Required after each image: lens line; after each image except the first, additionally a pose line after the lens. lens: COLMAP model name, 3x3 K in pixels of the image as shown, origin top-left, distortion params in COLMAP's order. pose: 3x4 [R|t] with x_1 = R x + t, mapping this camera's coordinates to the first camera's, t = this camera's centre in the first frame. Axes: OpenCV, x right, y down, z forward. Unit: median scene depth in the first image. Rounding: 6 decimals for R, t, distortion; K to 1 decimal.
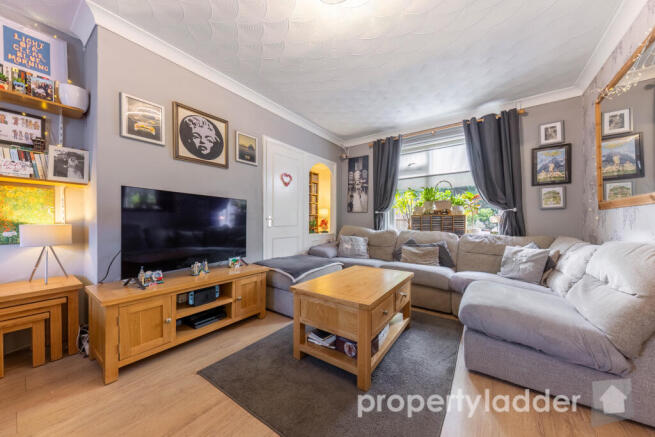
lens RADIAL K [[227.8, 0, 330.1], [0, 227.8, 224.4], [0, 0, 1]] dist [0.006075, -0.001551]
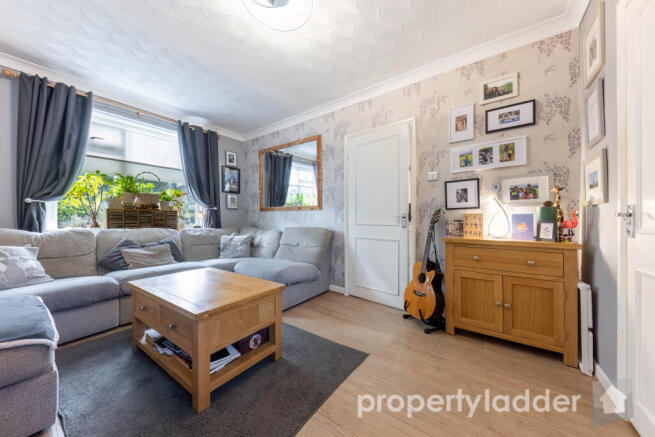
lens RADIAL K [[227.8, 0, 325.1], [0, 227.8, 218.0], [0, 0, 1]] dist [0.006075, -0.001551]
pose [[0.002148, -0.002560, 0.999994, -0.528292], [0.005038, 0.999984, 0.002549, -0.008866], [-0.999985, 0.005032, 0.002161, 0.376309]]
